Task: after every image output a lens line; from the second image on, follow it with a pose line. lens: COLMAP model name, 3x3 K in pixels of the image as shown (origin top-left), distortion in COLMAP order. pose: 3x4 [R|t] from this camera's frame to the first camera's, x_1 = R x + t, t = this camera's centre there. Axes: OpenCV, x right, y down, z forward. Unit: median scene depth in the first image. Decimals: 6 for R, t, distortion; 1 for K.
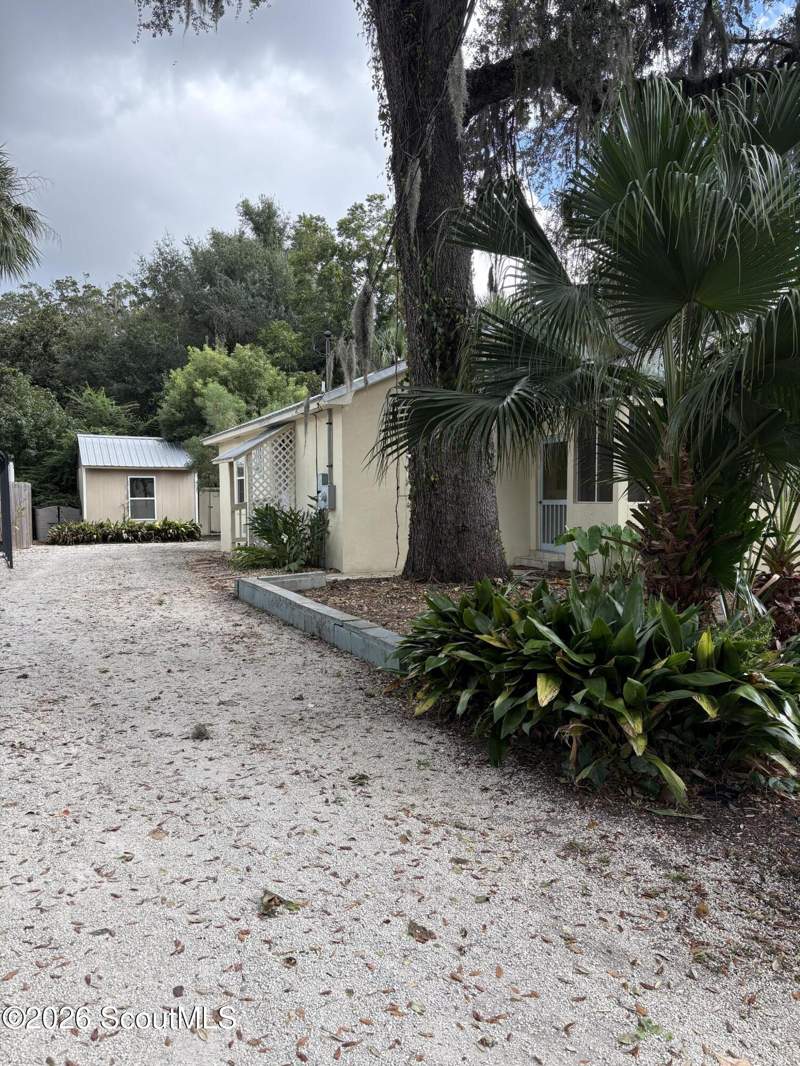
lens RADIAL K [[798.7, 0, 395.4], [0, 798.7, 537.0], [0, 0, 1]] dist [0.008229, -0.011882]
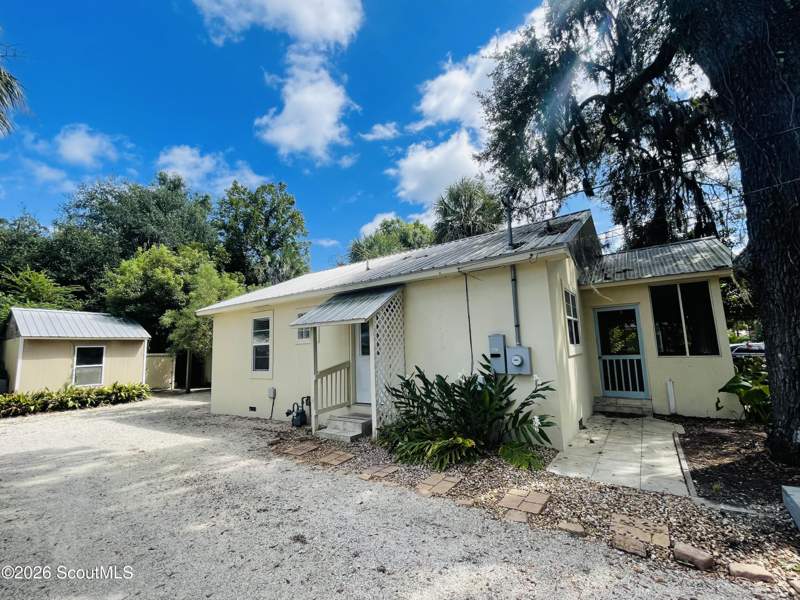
lens RADIAL K [[346.4, 0, 405.5], [0, 346.4, 303.3], [0, 0, 1]] dist [-0.003062, 0.000700]
pose [[0.856581, 0.043547, 0.514172, -0.206327], [0.054996, 0.983053, -0.174878, -0.027615], [-0.513073, 0.178075, 0.839670, 0.382405]]
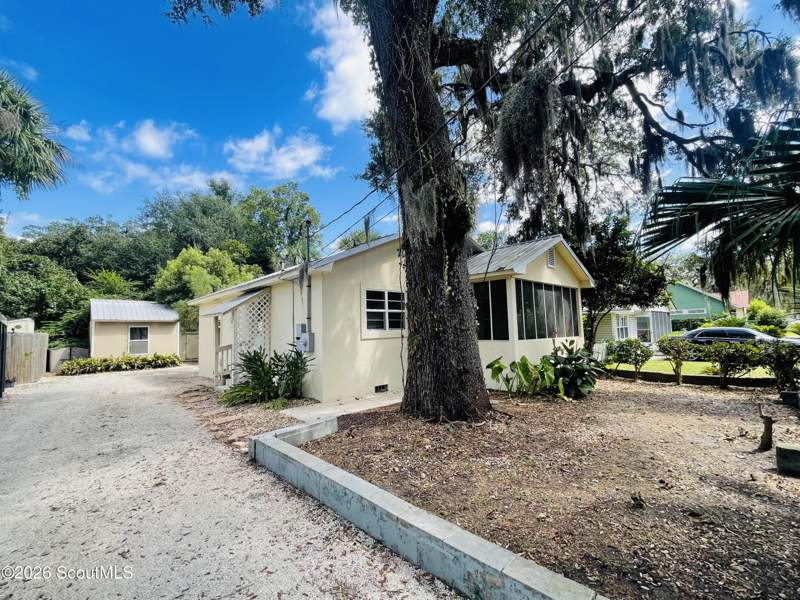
lens RADIAL K [[346.4, 0, 394.4], [0, 346.4, 301.2], [0, 0, 1]] dist [-0.003062, 0.000700]
pose [[0.946377, 0.005470, 0.323019, -0.069863], [0.038284, 0.990912, -0.128946, -0.019961], [-0.320789, 0.134398, 0.937567, 0.217695]]
